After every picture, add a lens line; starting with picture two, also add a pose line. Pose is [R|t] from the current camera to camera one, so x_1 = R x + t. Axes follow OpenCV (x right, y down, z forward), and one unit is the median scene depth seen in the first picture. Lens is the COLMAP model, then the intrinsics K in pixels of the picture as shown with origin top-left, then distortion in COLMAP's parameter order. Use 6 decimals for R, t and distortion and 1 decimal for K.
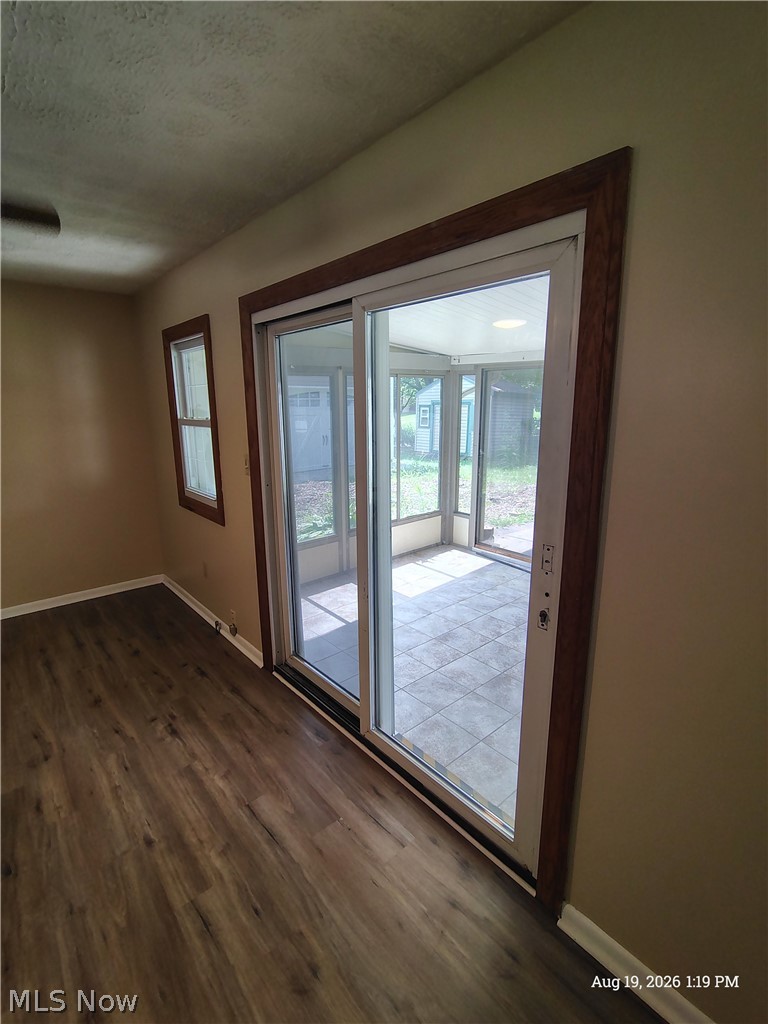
lens RADIAL K [[478.7, 0, 386.3], [0, 478.7, 510.4], [0, 0, 1]] dist [-0.000549, -0.000022]
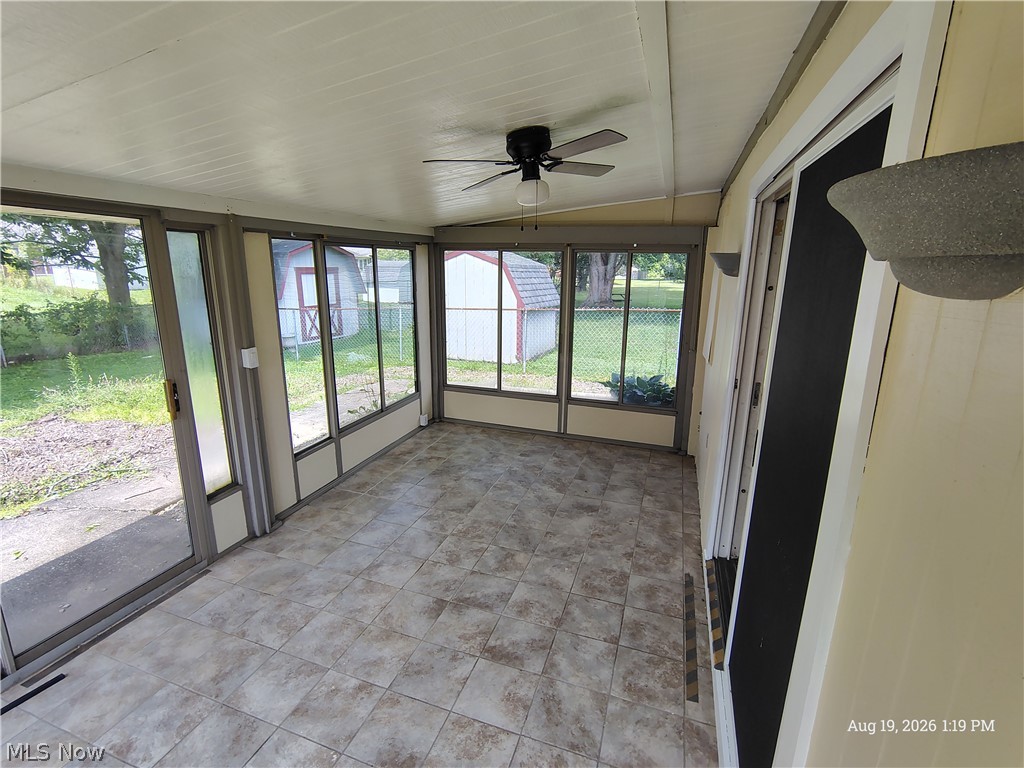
lens RADIAL K [[478.7, 0, 507.8], [0, 478.7, 383.9], [0, 0, 1]] dist [-0.000549, -0.000022]
pose [[-0.498003, -0.194604, 0.845058, -0.182669], [0.188711, 0.926820, 0.324642, -0.160107], [-0.846393, 0.321144, -0.424835, 0.664240]]
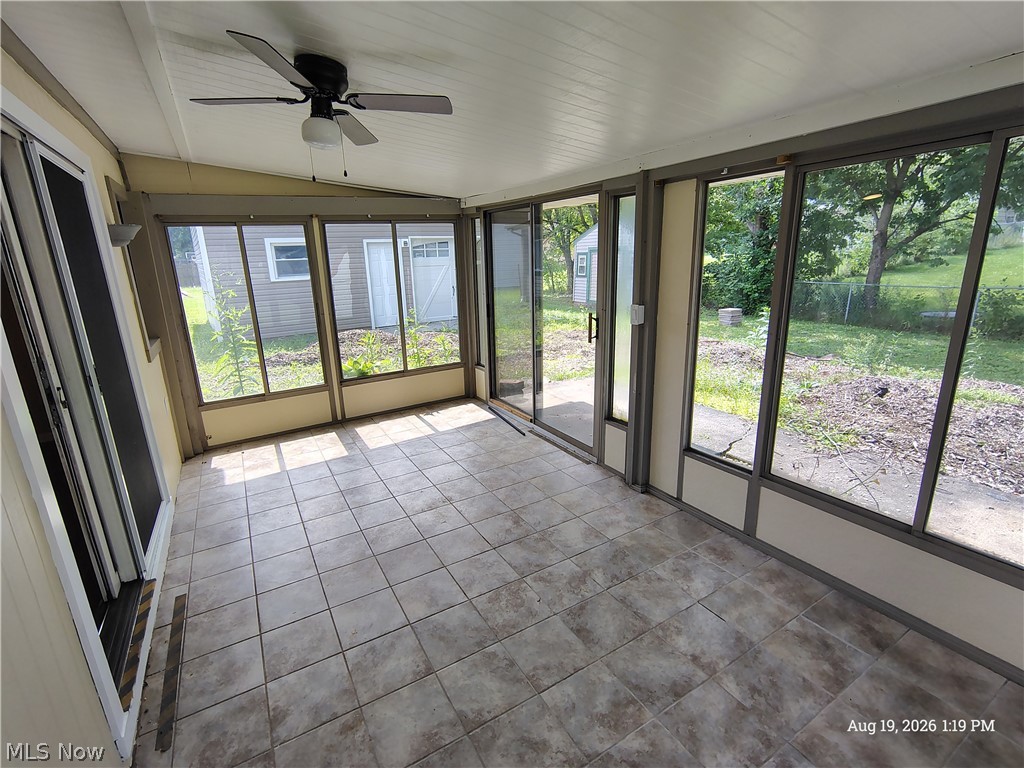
lens RADIAL K [[478.7, 0, 507.8], [0, 478.7, 383.9], [0, 0, 1]] dist [-0.000549, -0.000022]
pose [[0.982696, 0.026986, -0.183247, 0.409026], [-0.018422, 0.998664, 0.048275, -0.004903], [0.184305, -0.044064, 0.981881, 0.070210]]
